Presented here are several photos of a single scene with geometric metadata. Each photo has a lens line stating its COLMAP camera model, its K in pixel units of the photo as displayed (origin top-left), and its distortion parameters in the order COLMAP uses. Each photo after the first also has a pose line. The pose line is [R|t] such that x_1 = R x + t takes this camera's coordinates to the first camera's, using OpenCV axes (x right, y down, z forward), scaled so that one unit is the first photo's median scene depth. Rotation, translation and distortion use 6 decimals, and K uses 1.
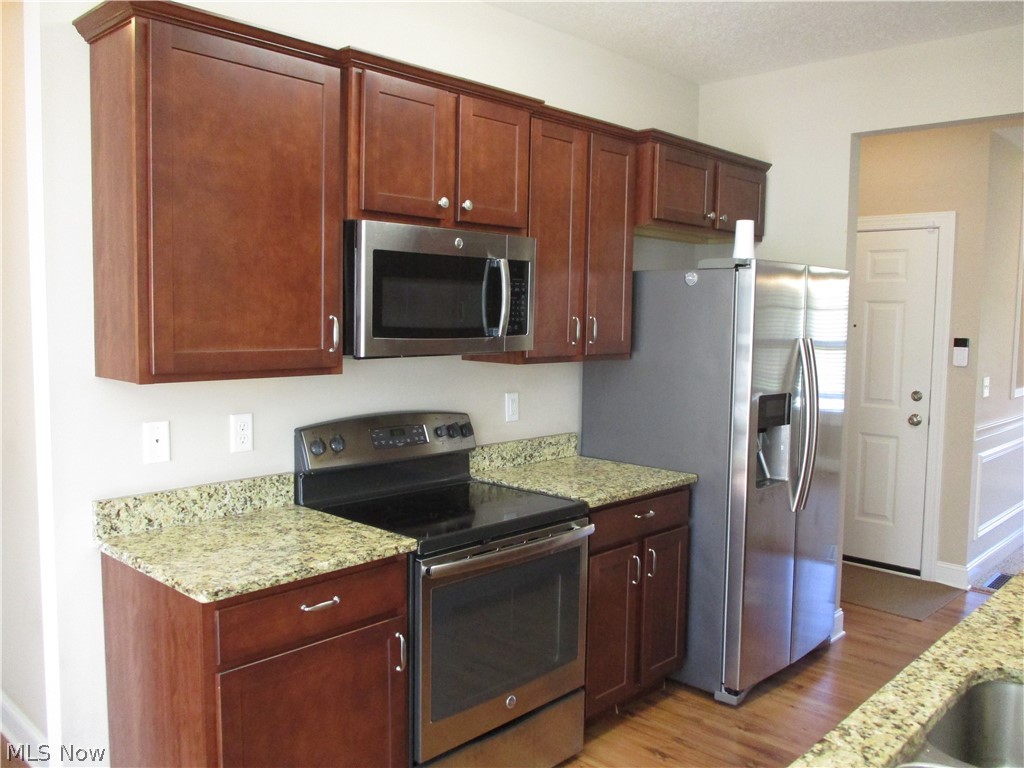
lens RADIAL K [[843.4, 0, 510.6], [0, 843.4, 380.8], [0, 0, 1]] dist [-0.021179, -0.007082]
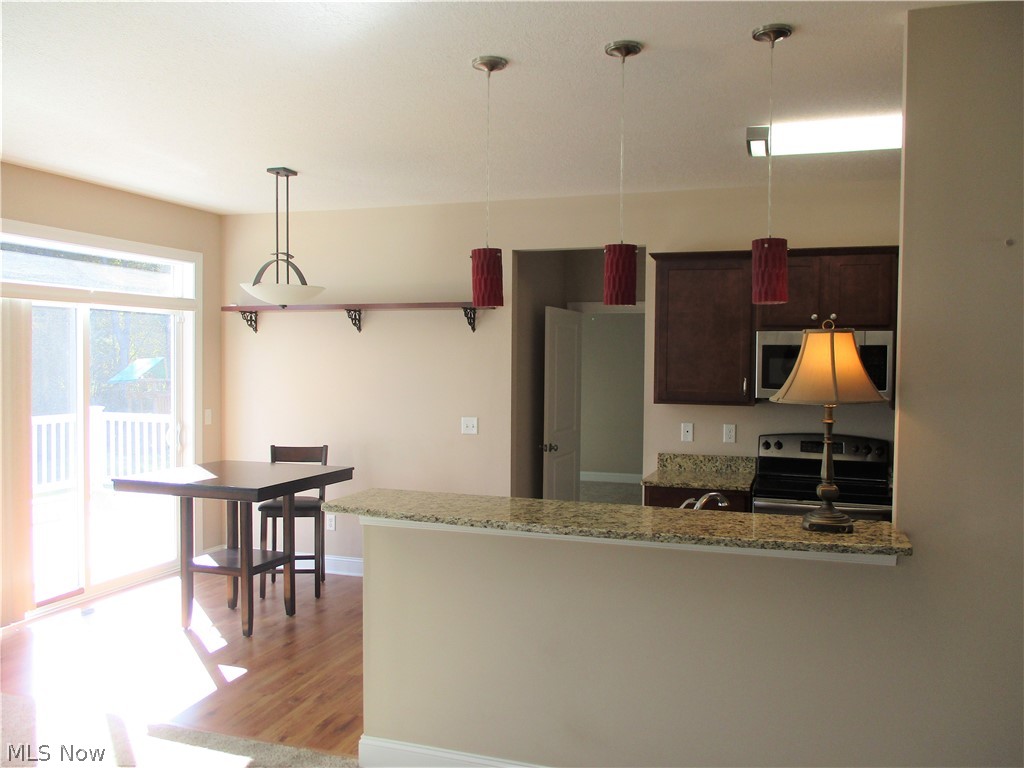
lens RADIAL K [[843.4, 0, 510.6], [0, 843.4, 380.8], [0, 0, 1]] dist [-0.021179, -0.007082]
pose [[0.414560, 0.010459, -0.909962, 1.443372], [-0.070539, 0.997295, -0.020673, 0.013556], [0.907284, 0.072758, 0.414176, -0.389345]]
